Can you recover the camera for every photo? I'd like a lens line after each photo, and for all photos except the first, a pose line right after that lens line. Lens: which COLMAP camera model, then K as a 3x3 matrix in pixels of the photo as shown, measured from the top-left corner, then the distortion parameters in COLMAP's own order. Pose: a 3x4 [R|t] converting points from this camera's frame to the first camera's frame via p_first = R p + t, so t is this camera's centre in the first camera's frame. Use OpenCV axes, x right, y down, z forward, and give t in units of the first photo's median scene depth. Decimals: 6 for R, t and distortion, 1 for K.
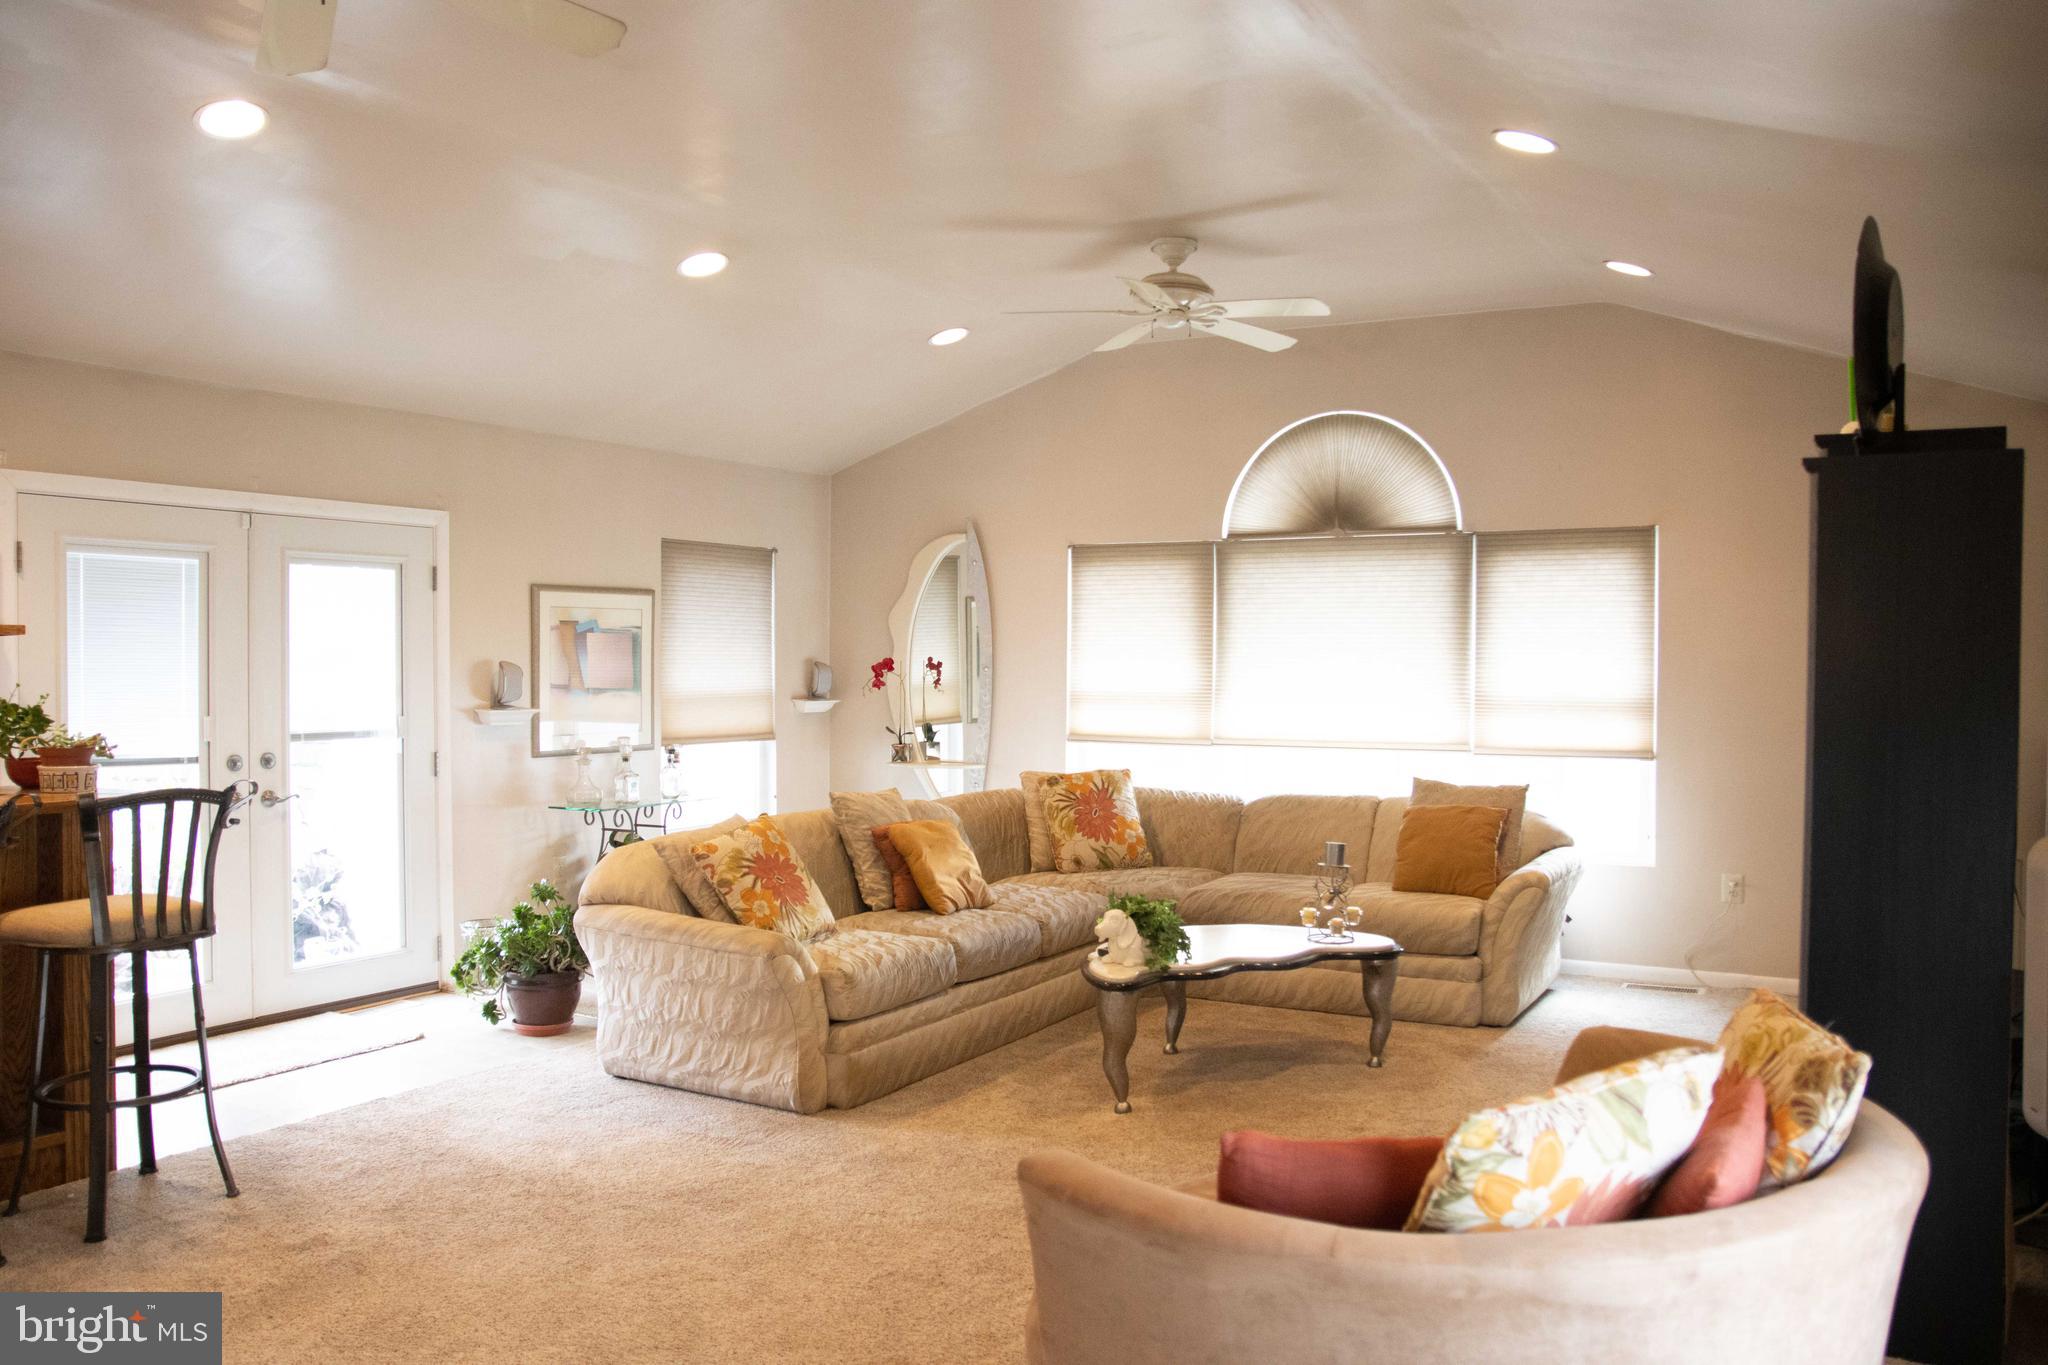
lens RADIAL K [[1618.1, 0, 1024.0], [0, 1618.1, 682.5], [0, 0, 1]] dist [-0.000390, -0.001383]
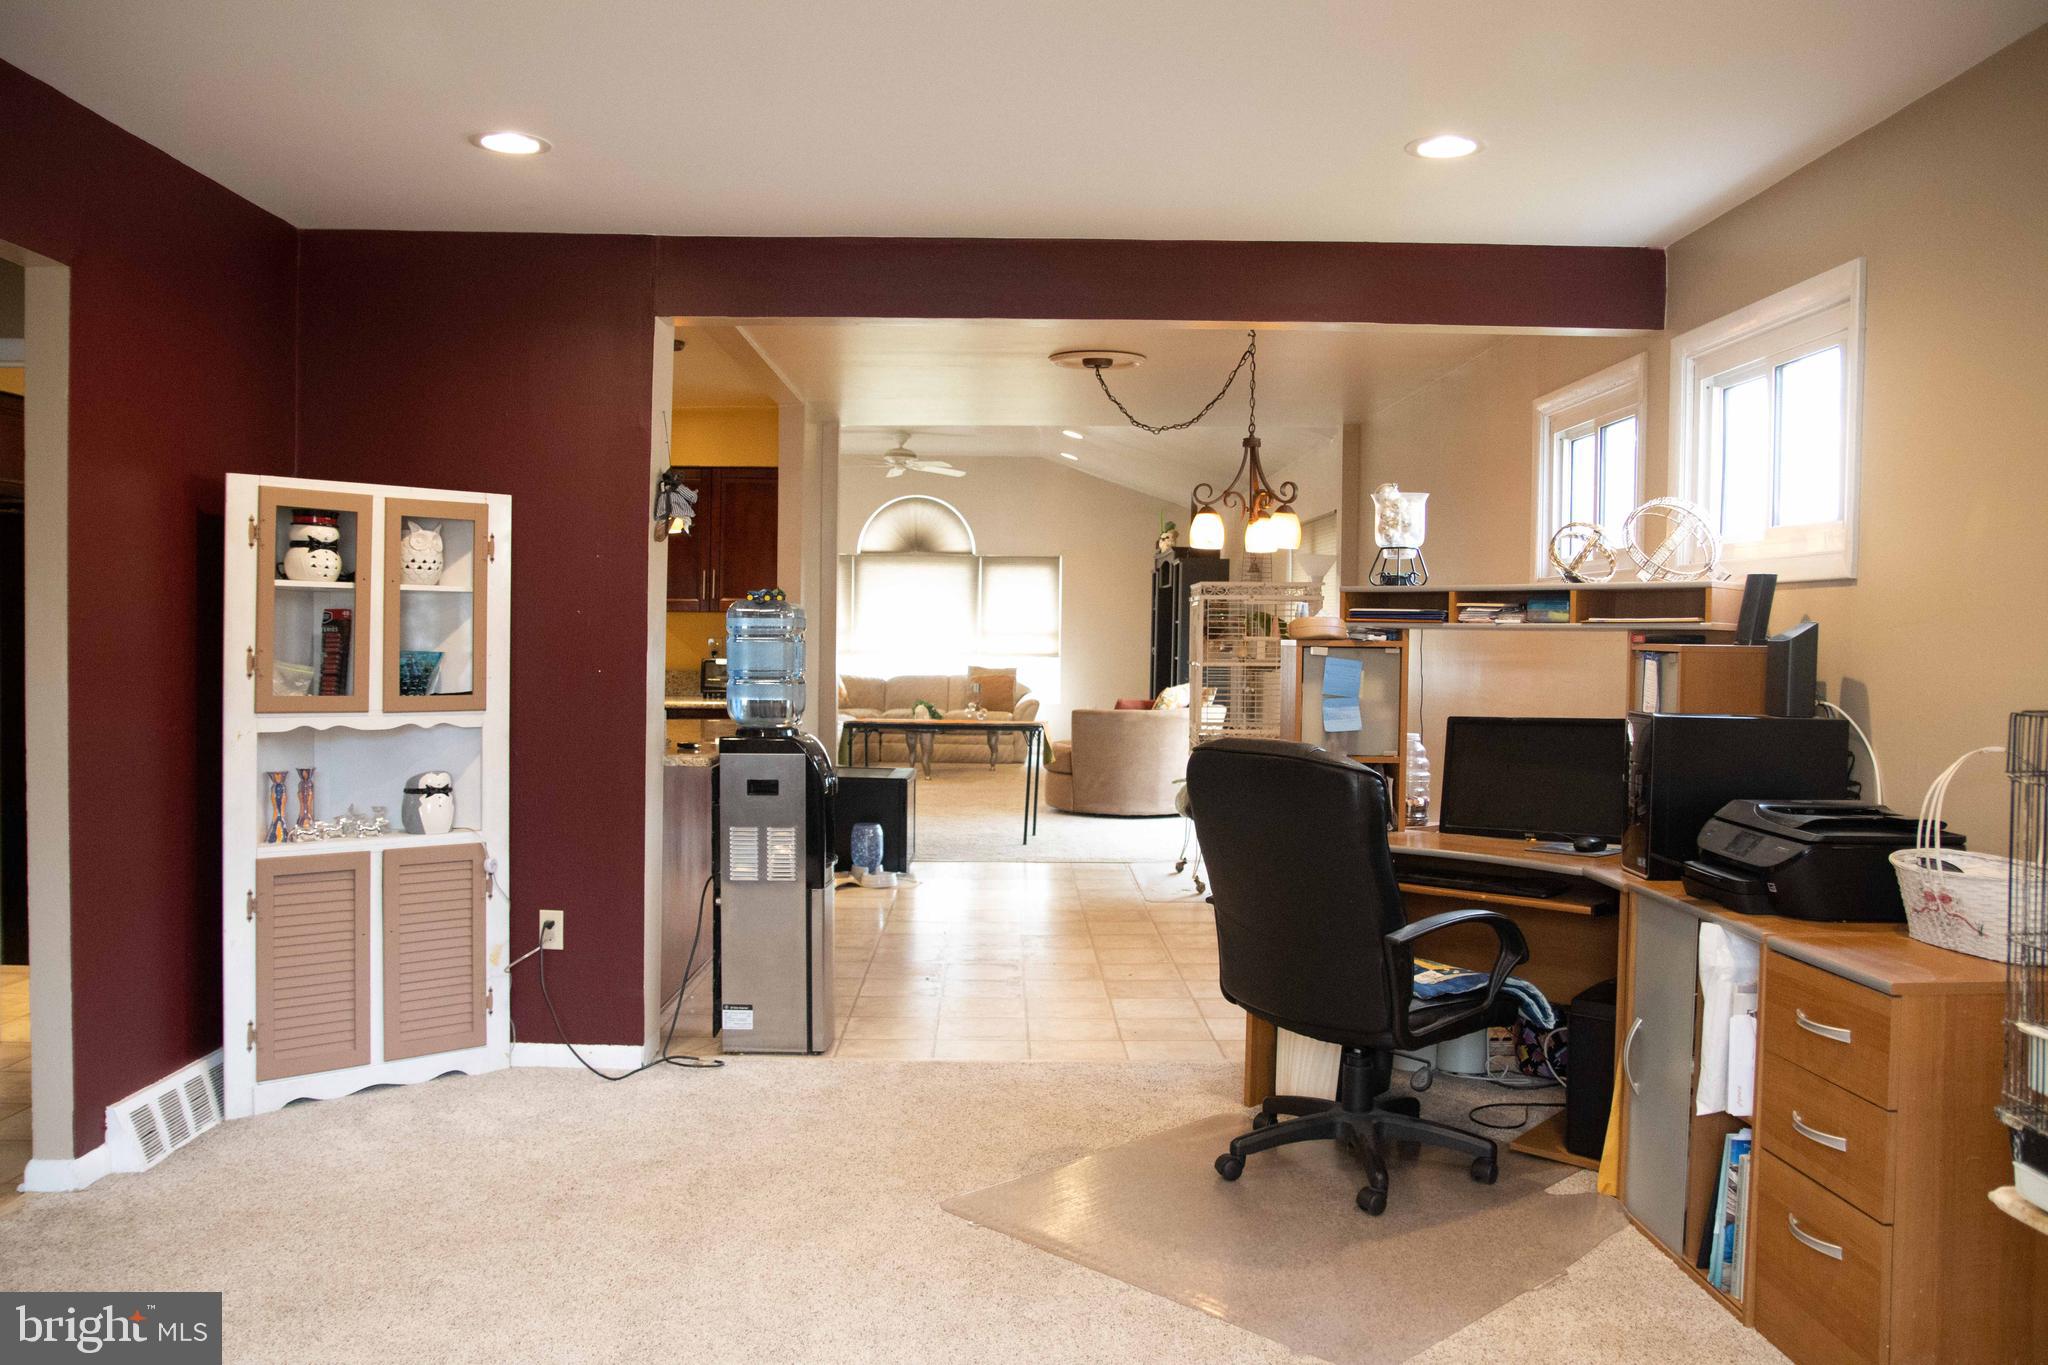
lens RADIAL K [[1618.1, 0, 1024.0], [0, 1618.1, 682.5], [0, 0, 1]] dist [-0.000390, -0.001383]
pose [[0.873038, -0.015221, 0.487415, -0.742976], [0.003239, 0.999672, 0.025416, 0.023469], [-0.487642, -0.020611, 0.872800, -0.944806]]
